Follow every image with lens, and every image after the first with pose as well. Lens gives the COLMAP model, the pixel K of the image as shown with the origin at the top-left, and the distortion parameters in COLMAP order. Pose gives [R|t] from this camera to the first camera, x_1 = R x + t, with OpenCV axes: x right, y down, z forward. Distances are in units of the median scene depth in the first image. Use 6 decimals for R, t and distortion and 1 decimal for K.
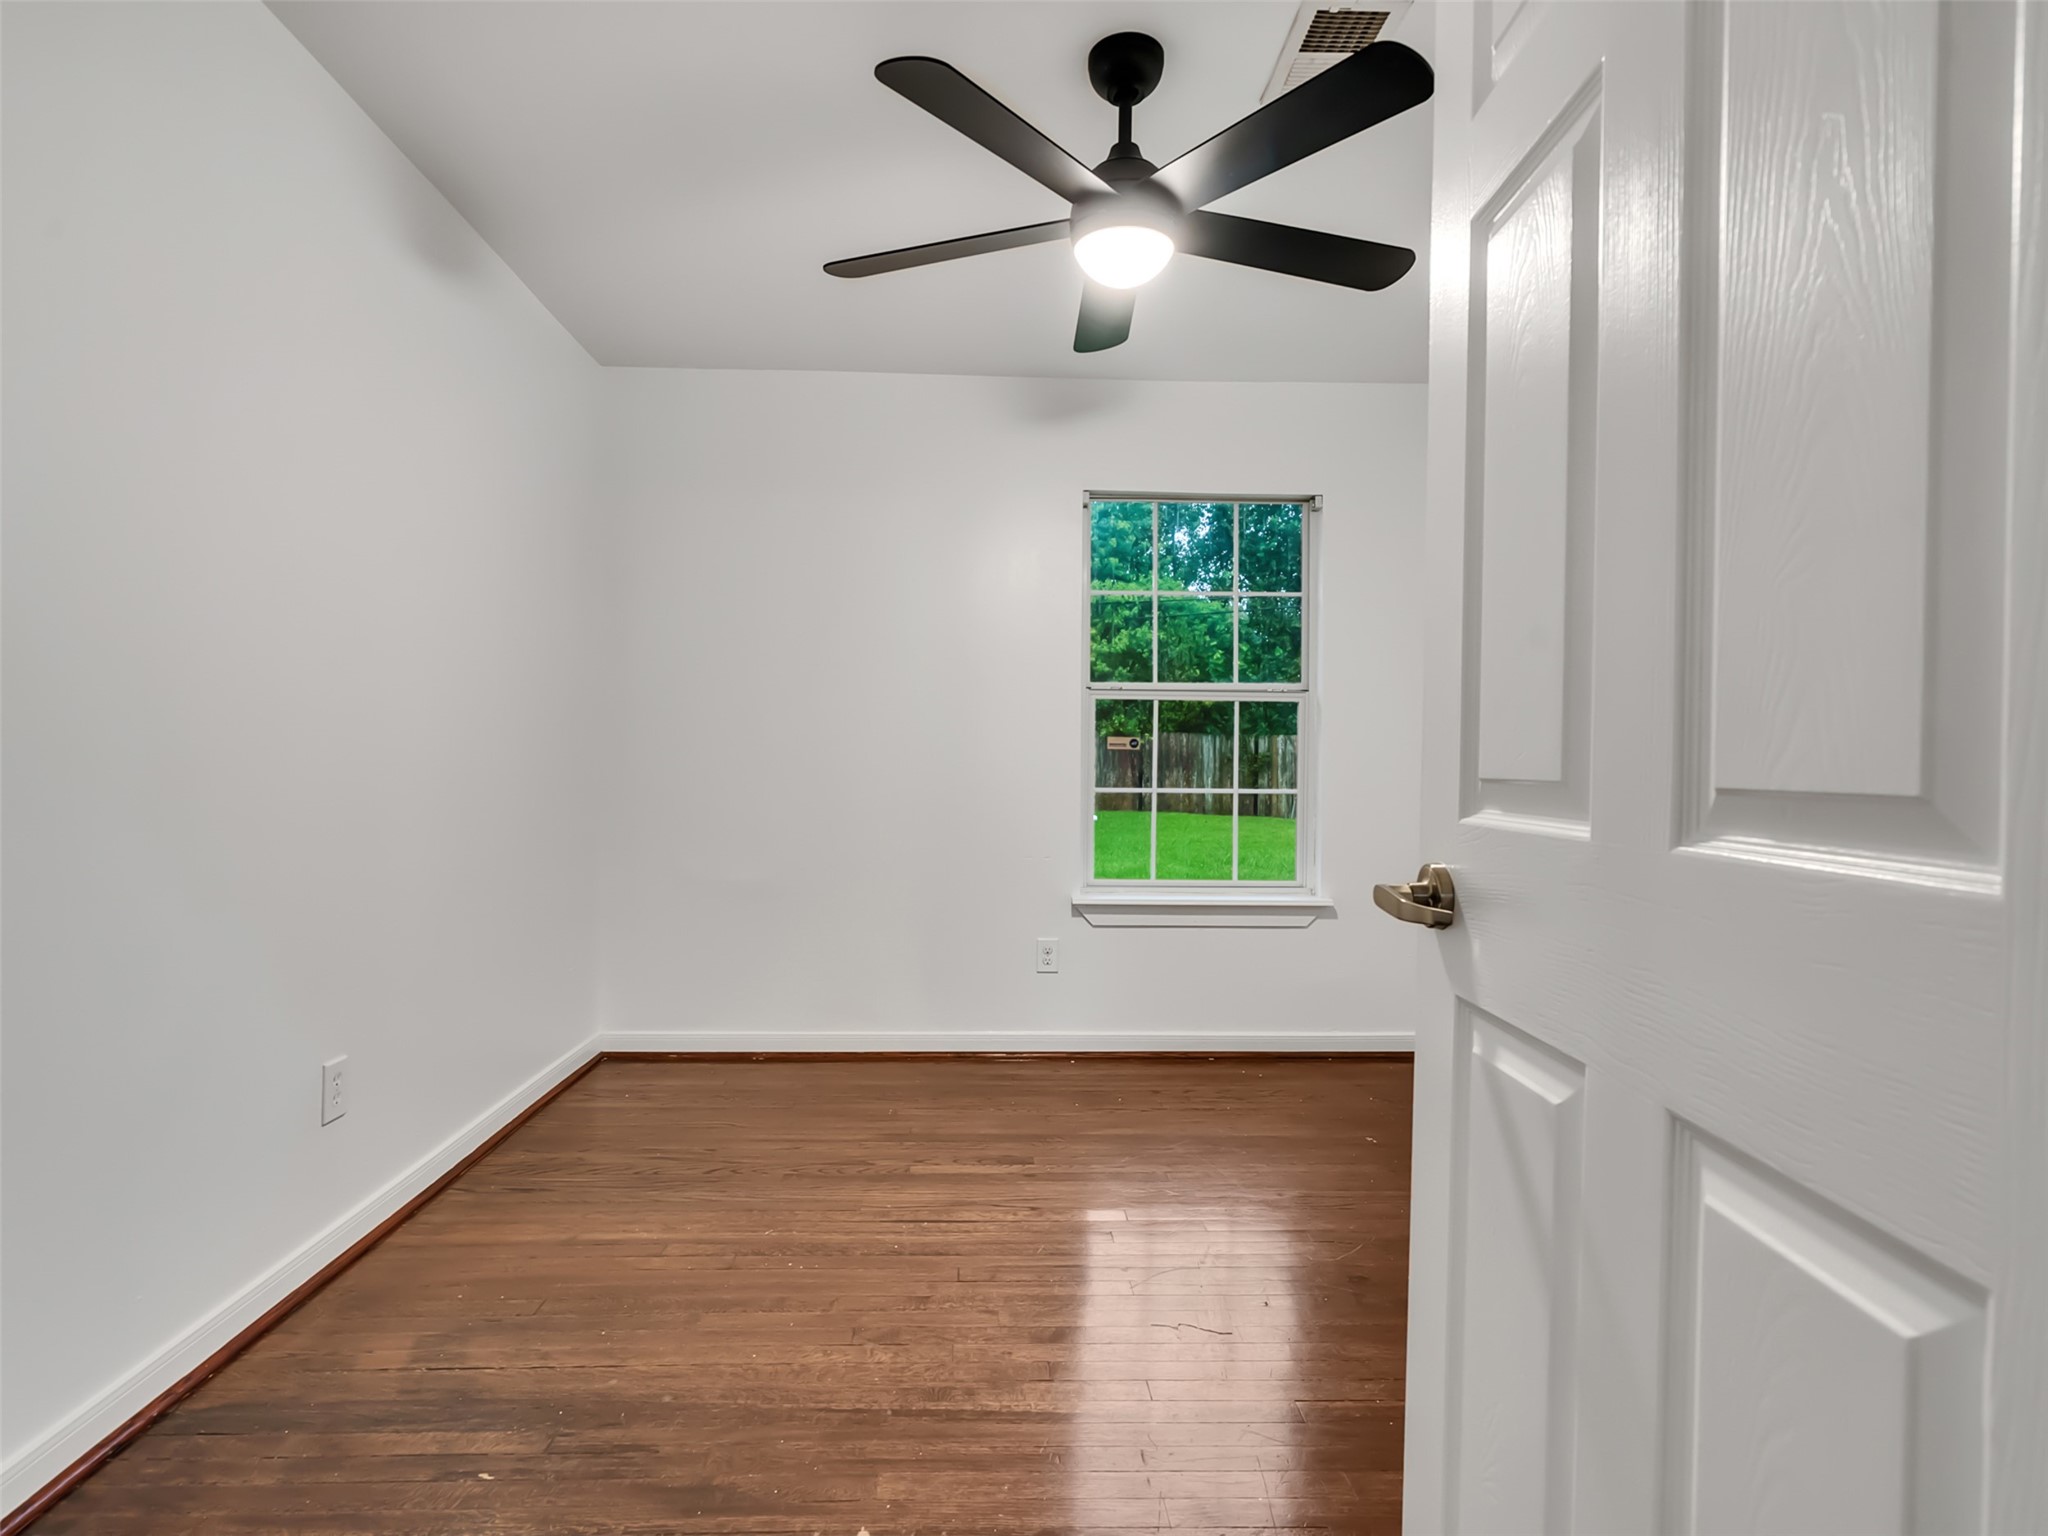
lens RADIAL K [[1048.9, 0, 1007.2], [0, 1048.9, 765.5], [0, 0, 1]] dist [-0.006599, 0.005095]
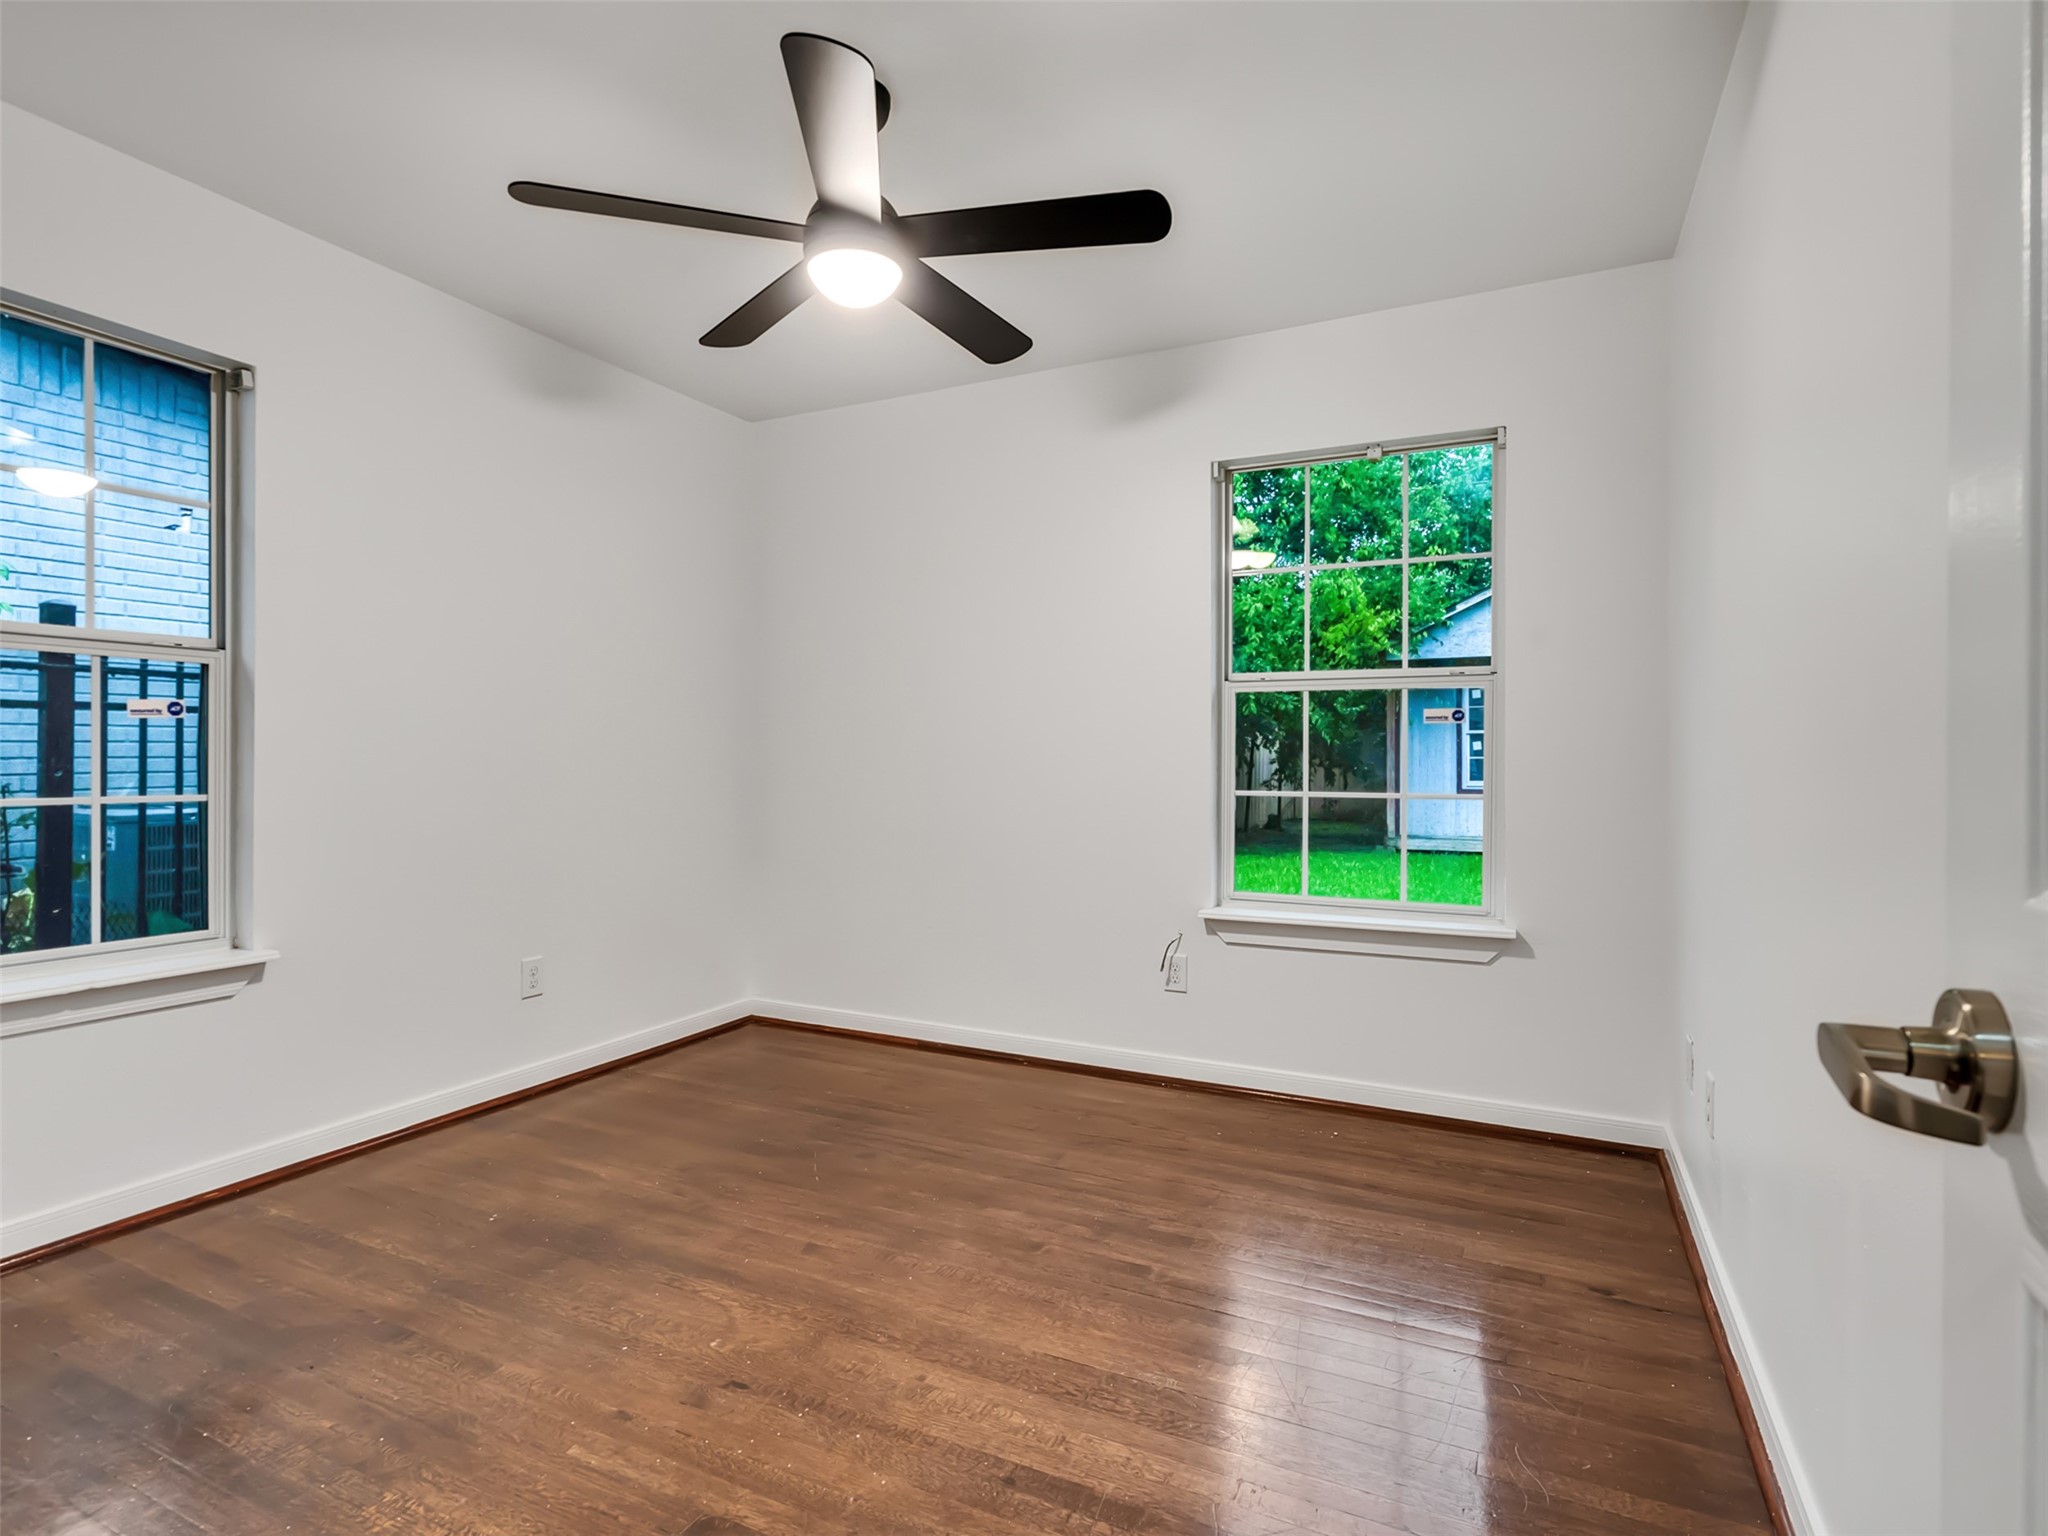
lens RADIAL K [[1048.9, 0, 1007.2], [0, 1048.9, 765.5], [0, 0, 1]] dist [-0.006599, 0.005095]
pose [[0.869969, -0.002717, -0.493099, 0.362682], [0.000716, 0.999991, -0.004247, 0.003771], [0.493106, 0.003342, 0.869963, 0.115028]]
